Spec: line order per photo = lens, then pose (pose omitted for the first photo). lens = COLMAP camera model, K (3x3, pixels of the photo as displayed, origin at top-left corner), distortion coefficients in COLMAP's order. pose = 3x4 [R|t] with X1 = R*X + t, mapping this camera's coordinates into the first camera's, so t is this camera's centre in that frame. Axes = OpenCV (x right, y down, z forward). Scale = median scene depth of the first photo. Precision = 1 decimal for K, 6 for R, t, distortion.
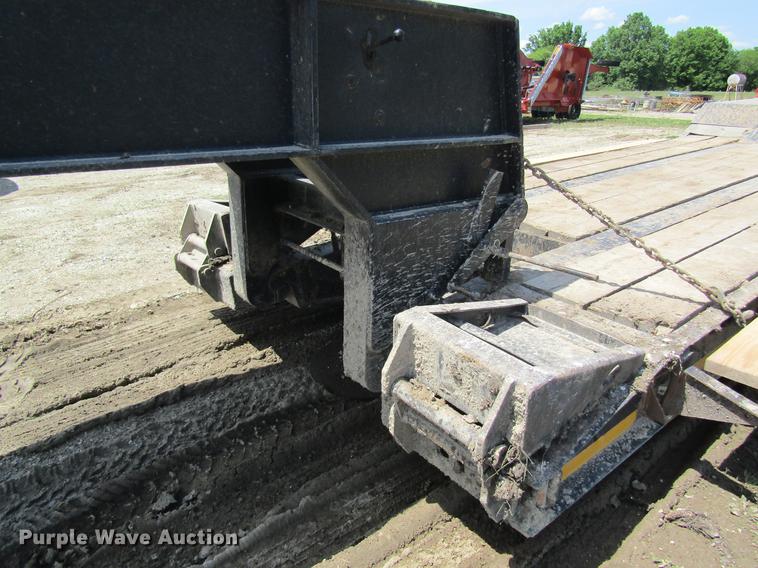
lens RADIAL K [[536.7, 0, 382.9], [0, 536.7, 289.5], [0, 0, 1]] dist [-0.006784, 0.004852]
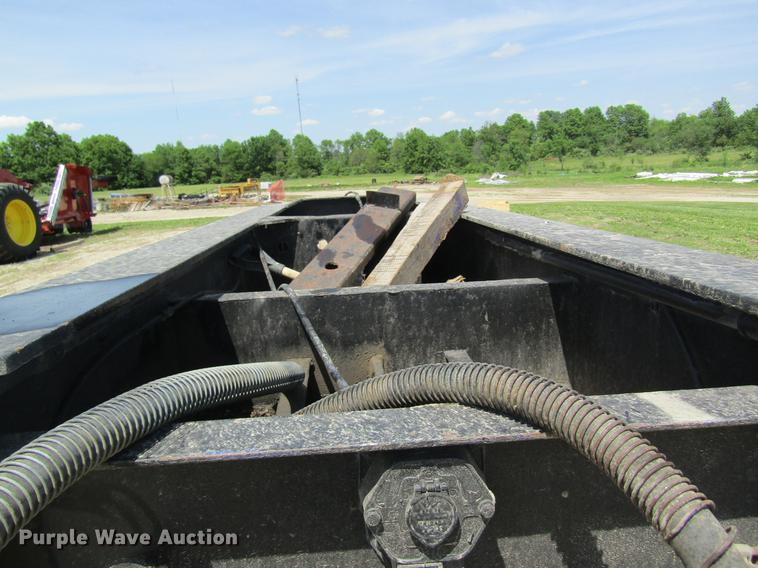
lens RADIAL K [[536.7, 0, 383.3], [0, 536.7, 282.6], [0, 0, 1]] dist [-0.006784, 0.004852]
pose [[0.564157, -0.209865, 0.798551, -1.271449], [0.351871, 0.936045, -0.002588, -0.244549], [-0.746937, 0.282447, 0.601921, 0.043115]]
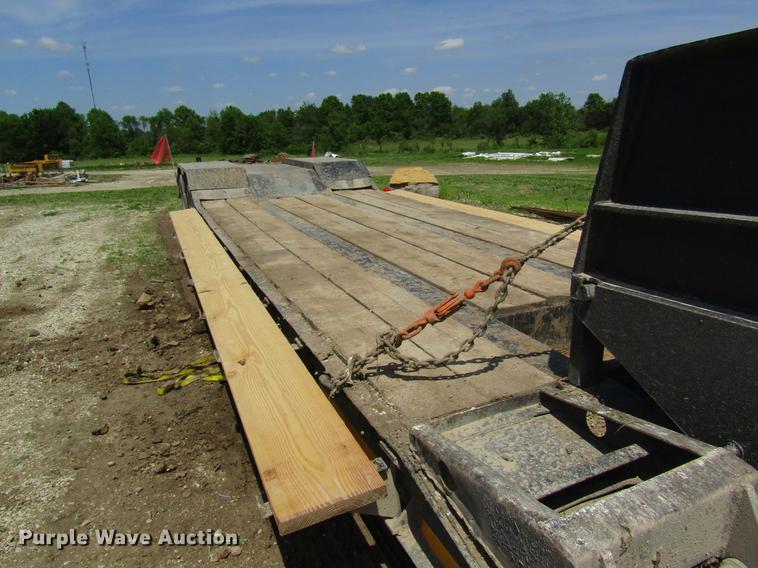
lens RADIAL K [[536.7, 0, 380.7], [0, 536.7, 280.5], [0, 0, 1]] dist [-0.006784, 0.004852]
pose [[0.269718, -0.259315, 0.927366, -0.912088], [0.385595, 0.911559, 0.142747, -0.559424], [-0.882365, 0.319086, 0.345855, 1.374586]]
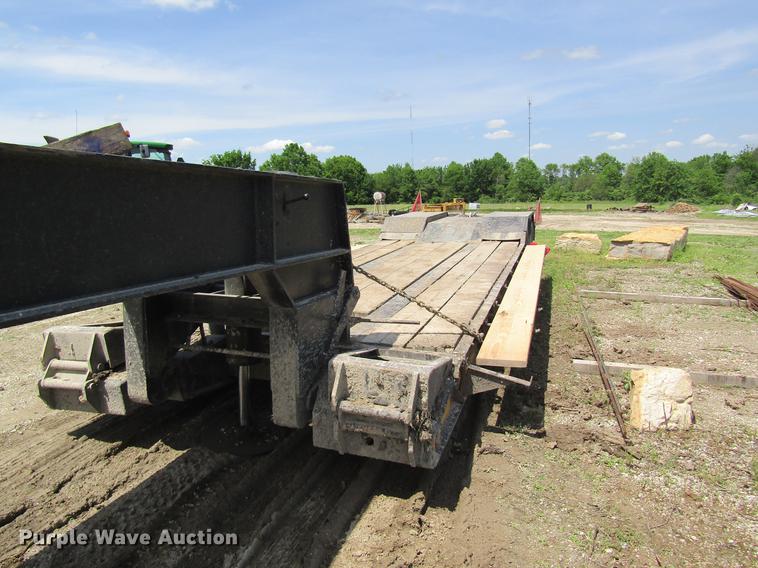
lens RADIAL K [[536.7, 0, 381.5], [0, 536.7, 285.4], [0, 0, 1]] dist [-0.006784, 0.004852]
pose [[0.845439, -0.106110, 0.523425, -0.500073], [0.213951, 0.965276, -0.149893, 0.079875], [-0.489344, 0.238712, 0.838784, -0.359128]]
